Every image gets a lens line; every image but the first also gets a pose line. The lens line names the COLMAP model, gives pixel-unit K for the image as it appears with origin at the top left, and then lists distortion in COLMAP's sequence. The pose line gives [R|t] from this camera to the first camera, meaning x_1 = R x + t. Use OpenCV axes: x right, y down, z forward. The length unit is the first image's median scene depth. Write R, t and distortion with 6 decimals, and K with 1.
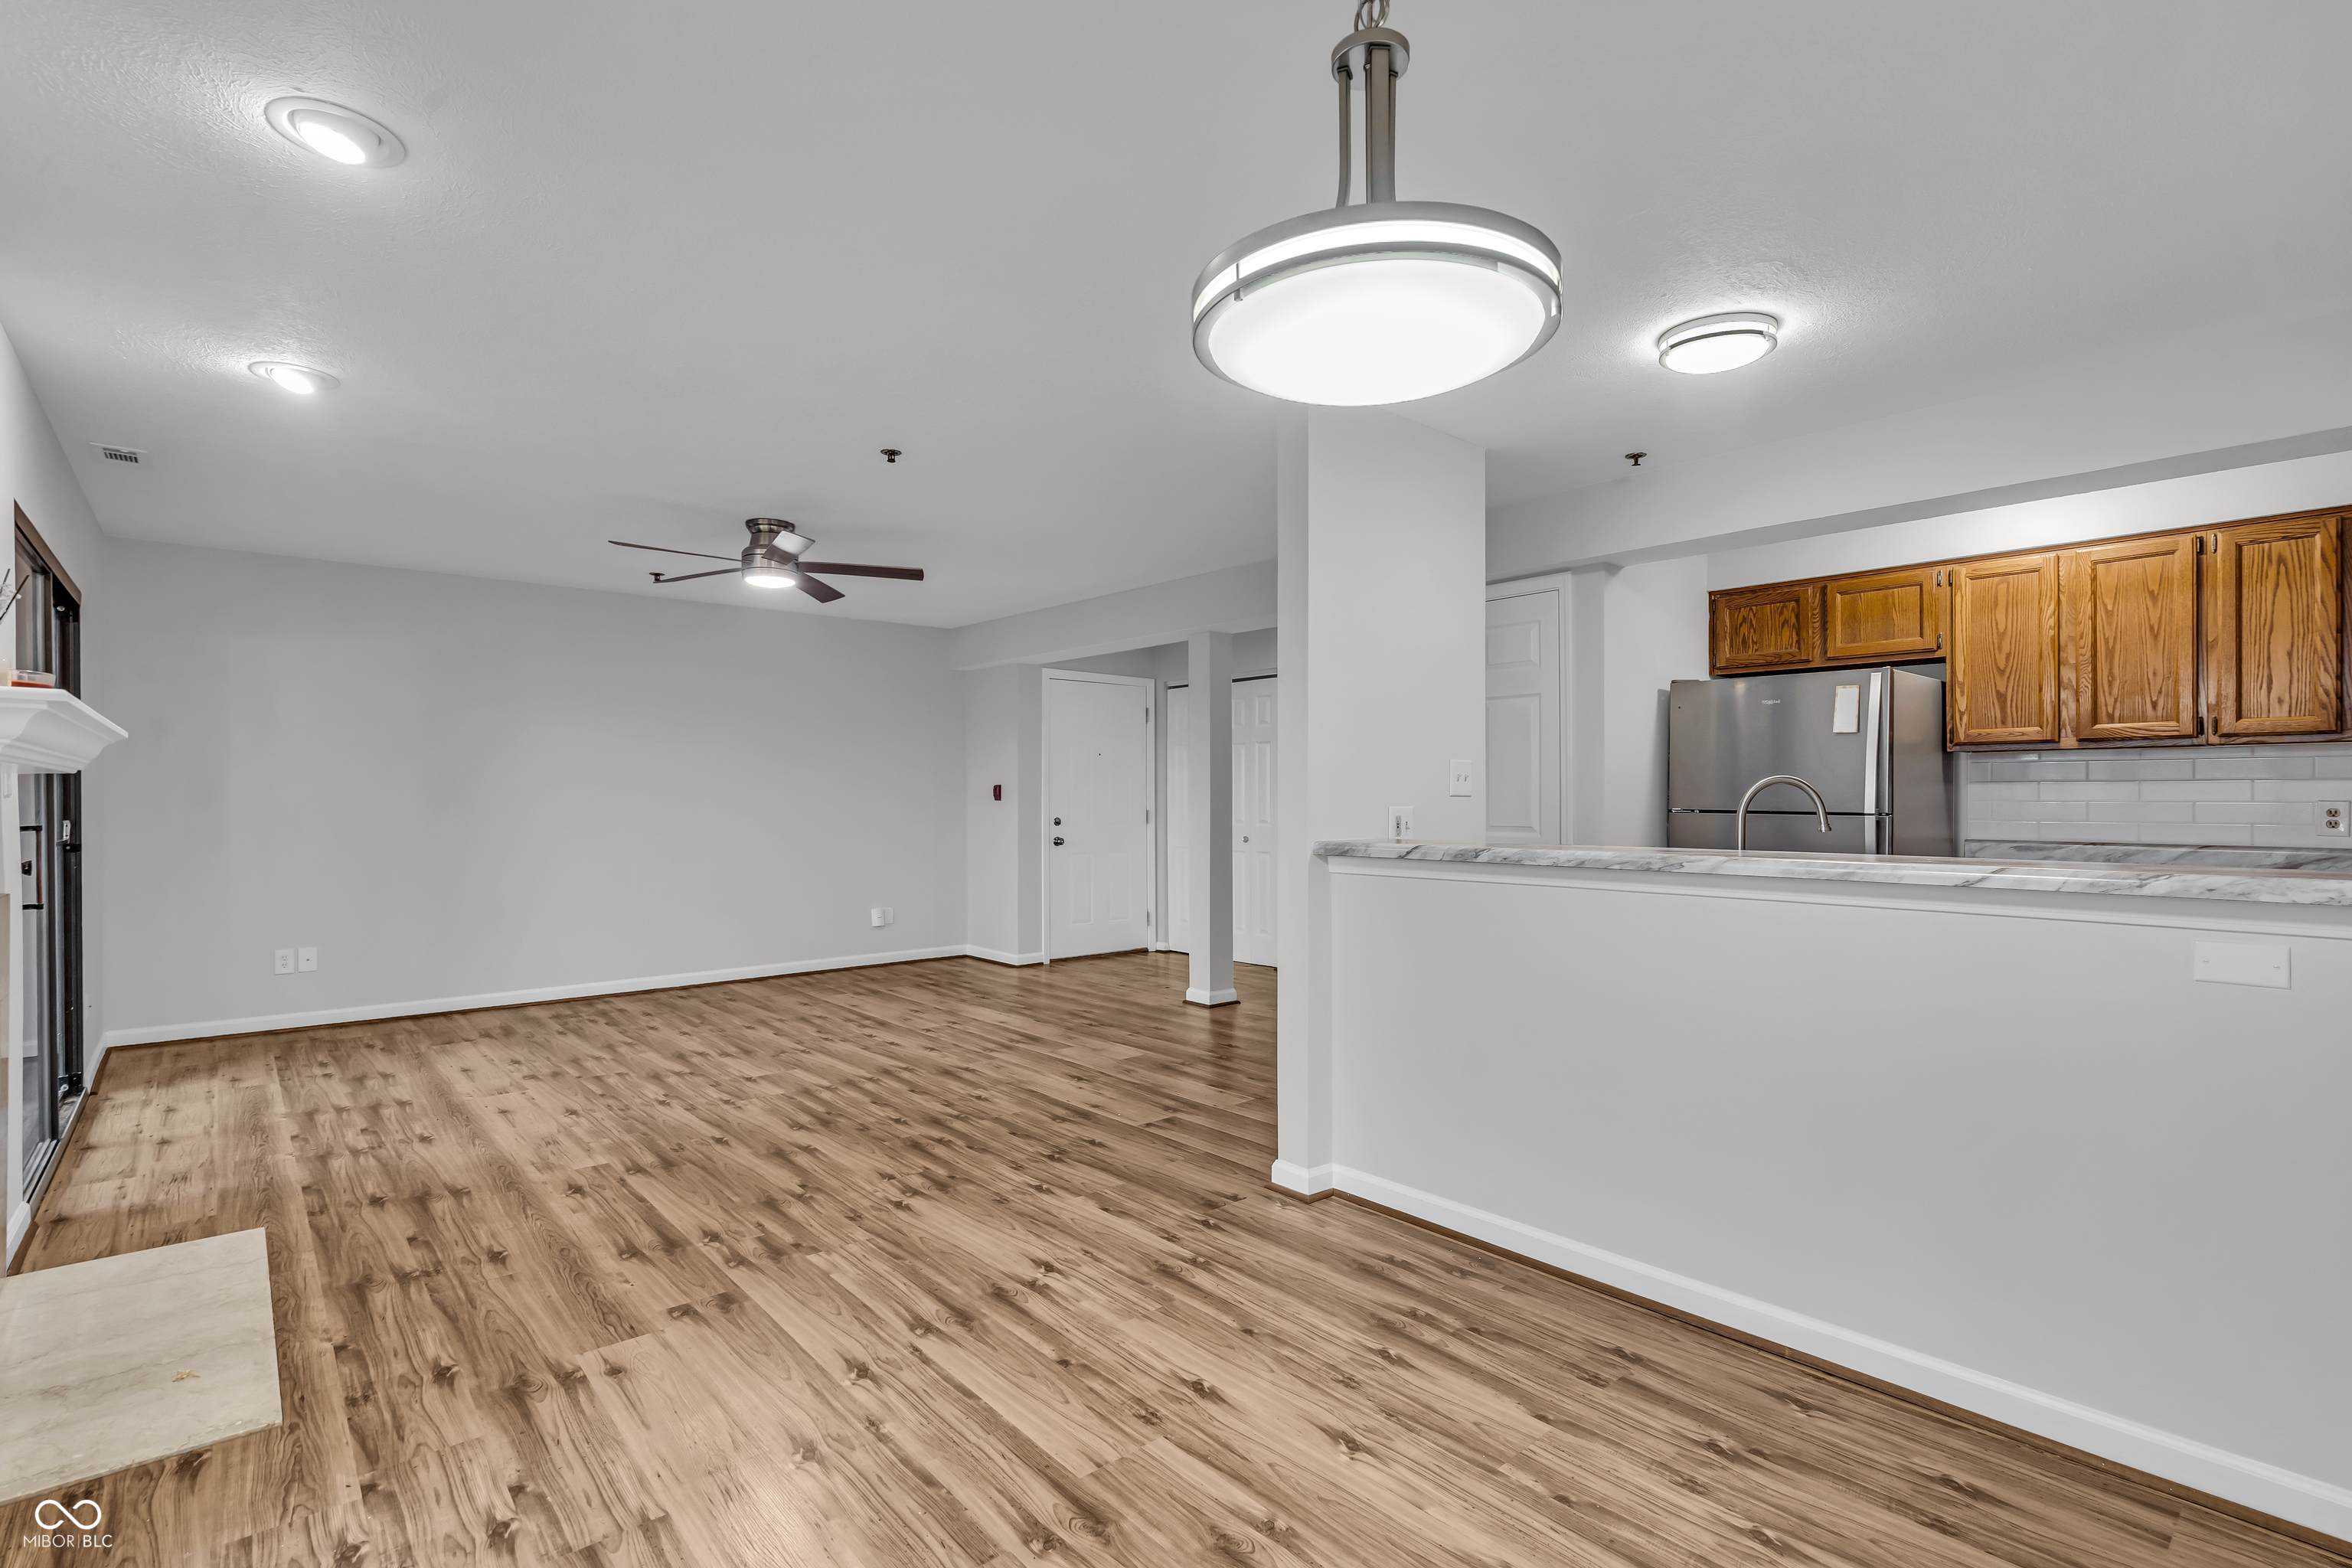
lens RADIAL K [[1090.0, 0, 1173.2], [0, 1090.0, 797.2], [0, 0, 1]] dist [-0.002262, 0.000753]
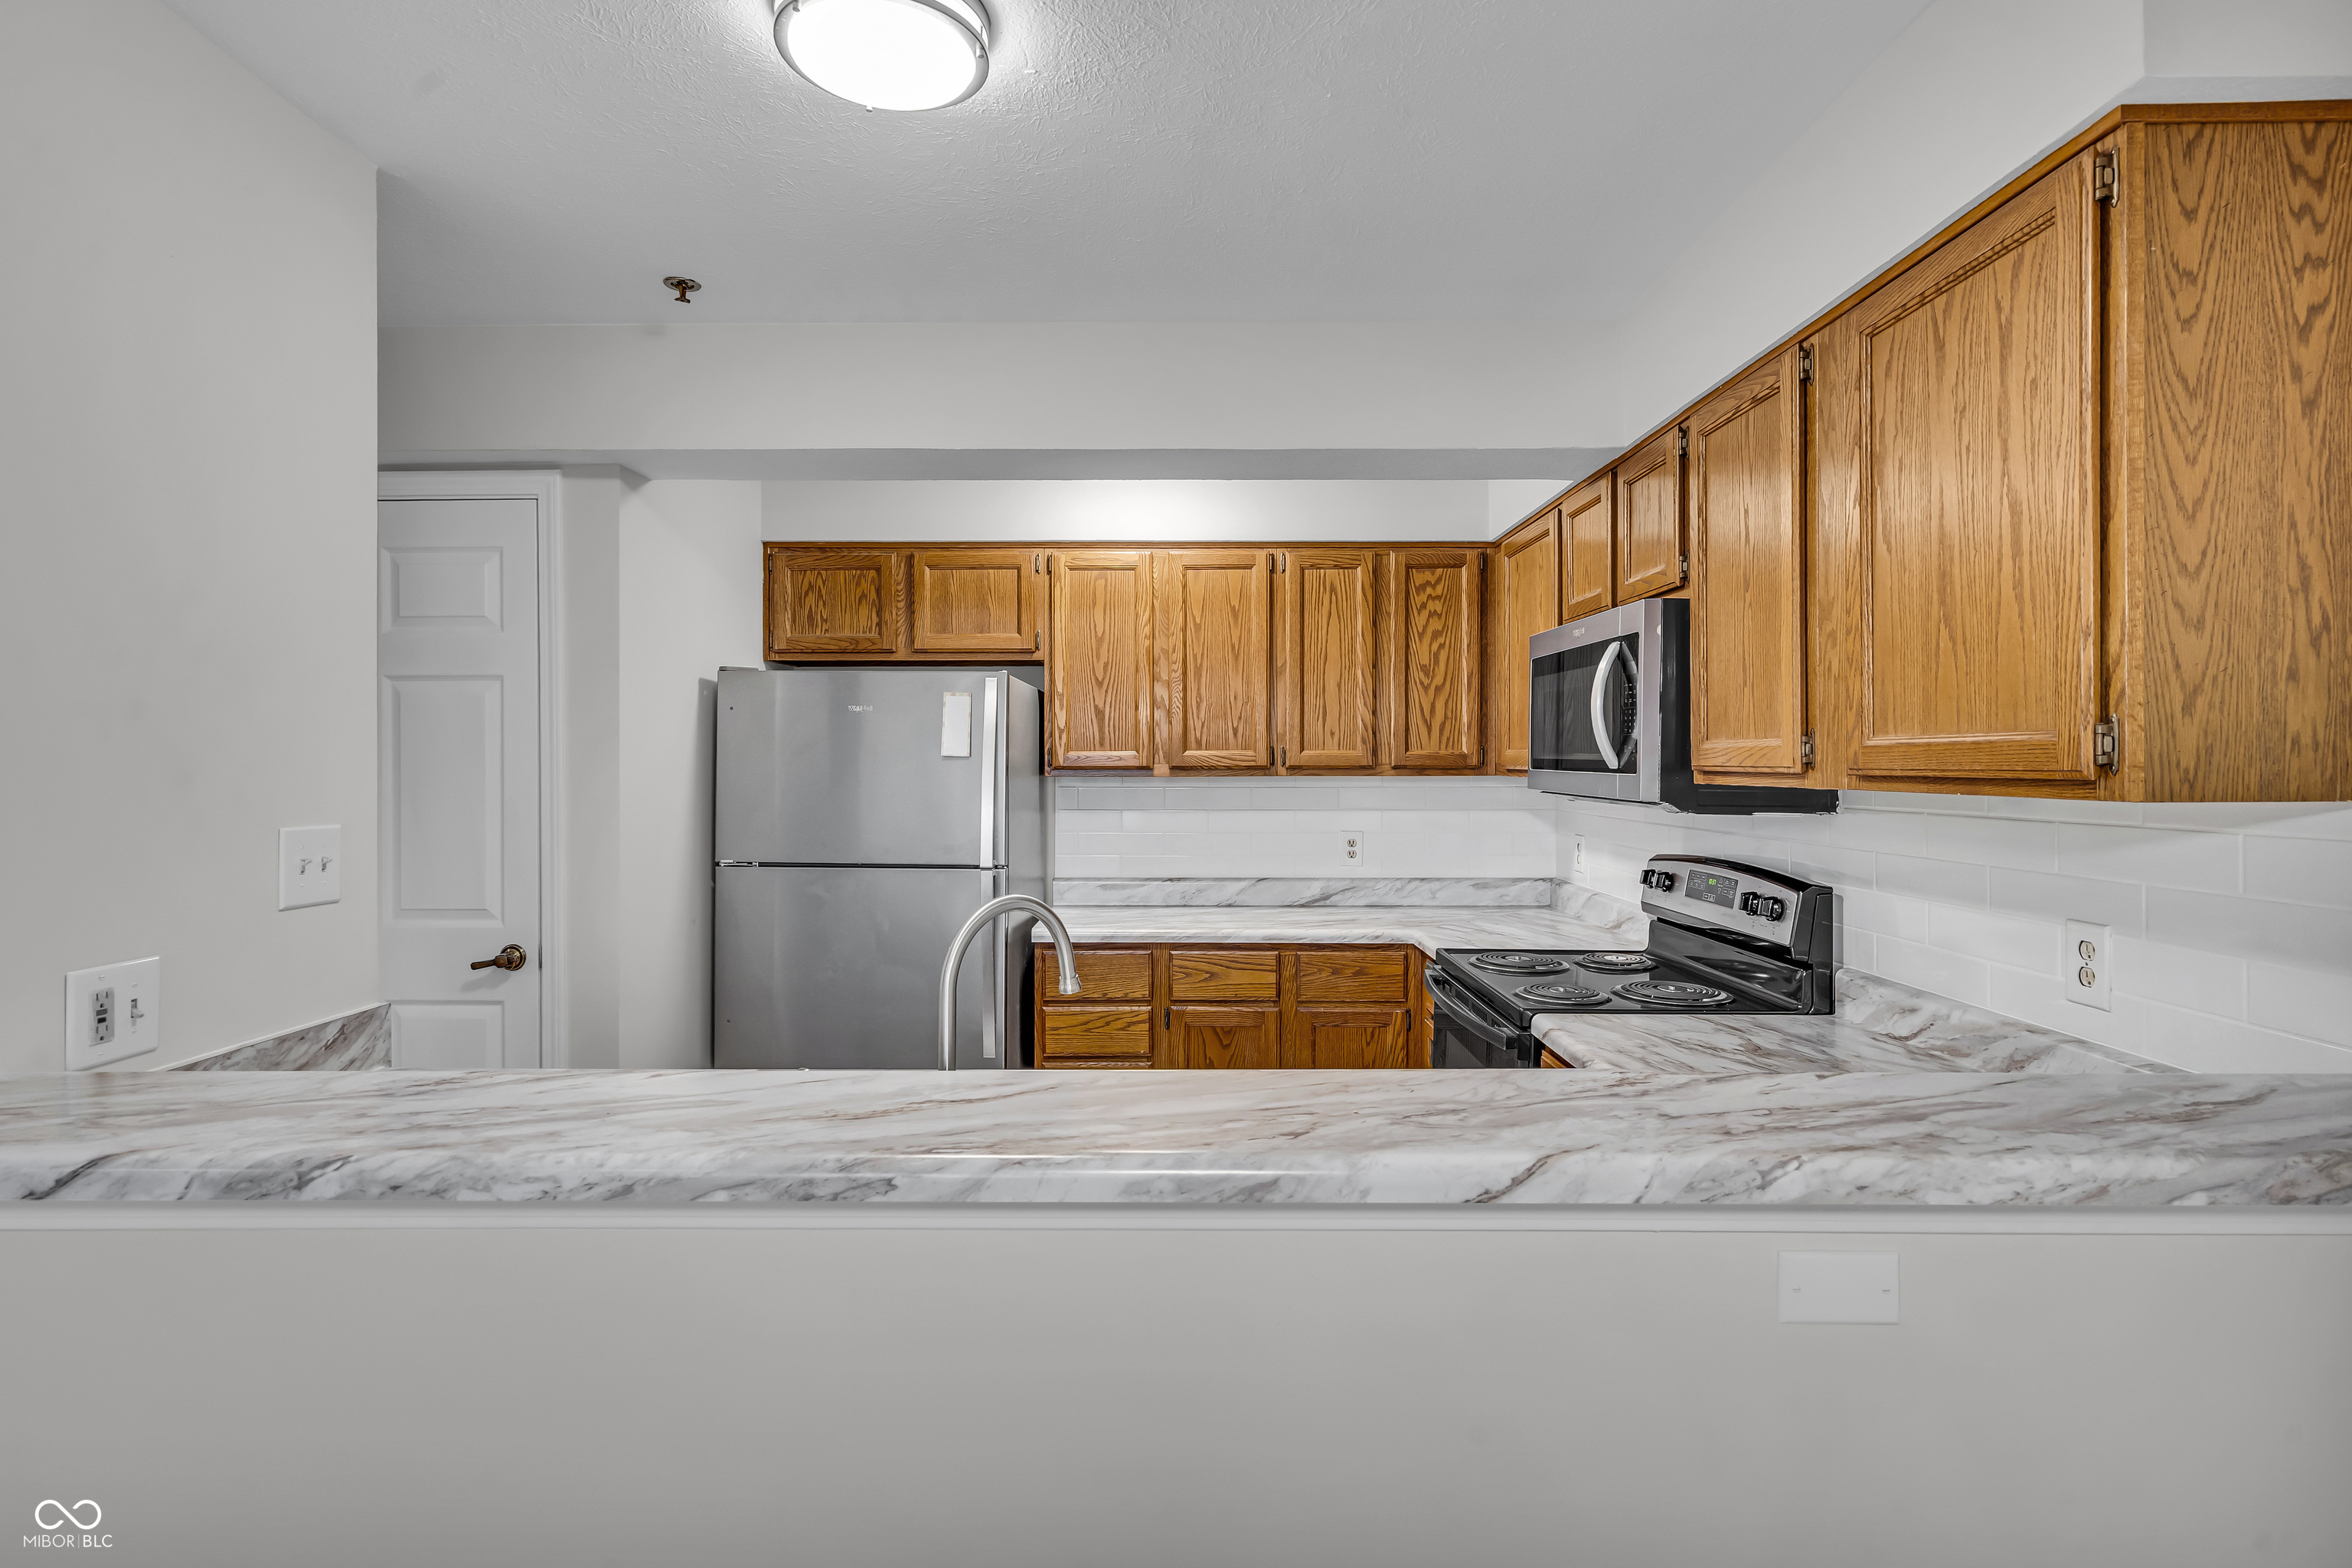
lens RADIAL K [[1158.3, 0, 1159.9], [0, 1158.3, 762.6], [0, 0, 1]] dist [-0.000923, 0.001666]
pose [[0.665624, 0.001190, 0.746286, 0.141266], [0.000599, 0.999998, -0.002129, -0.059790], [-0.746287, 0.001864, 0.665622, 0.422054]]
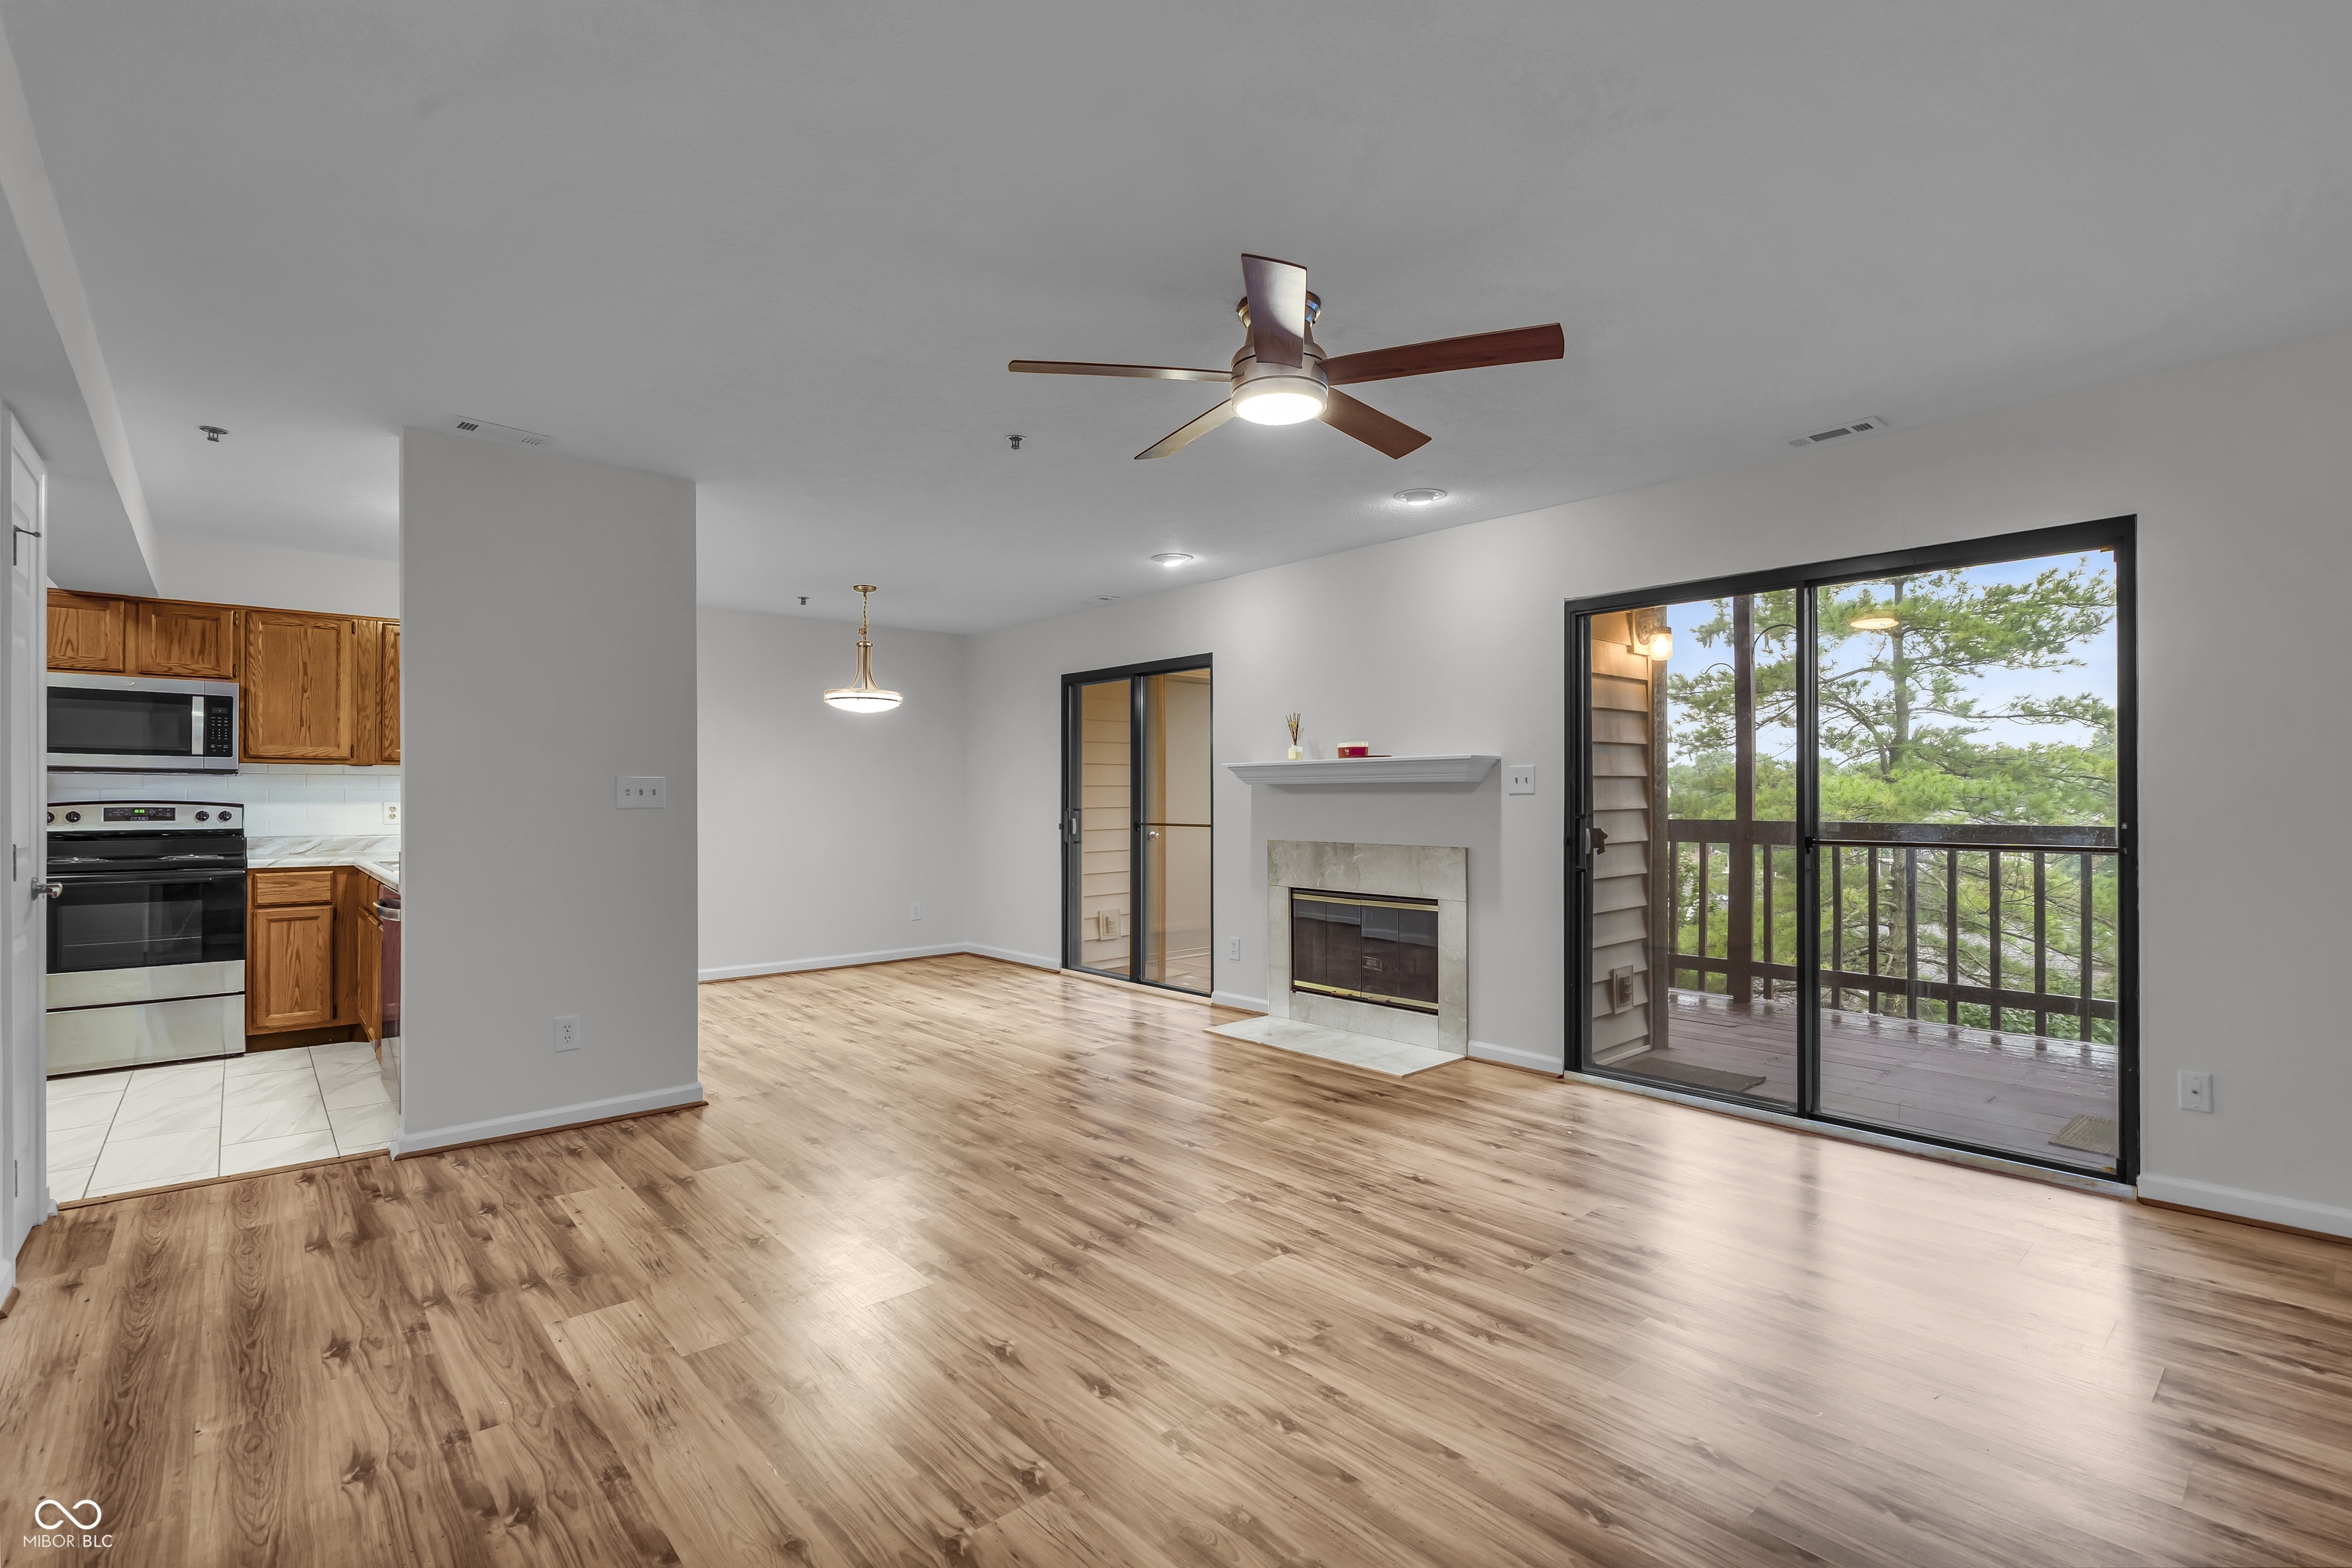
lens RADIAL K [[1073.6, 0, 1171.6], [0, 1073.6, 793.3], [0, 0, 1]] dist [-0.005669, 0.002686]
pose [[-0.999984, 0.003376, -0.004455, -0.408606], [0.003393, 0.999987, -0.003882, 0.001125], [0.004442, -0.003897, -0.999983, 2.037048]]
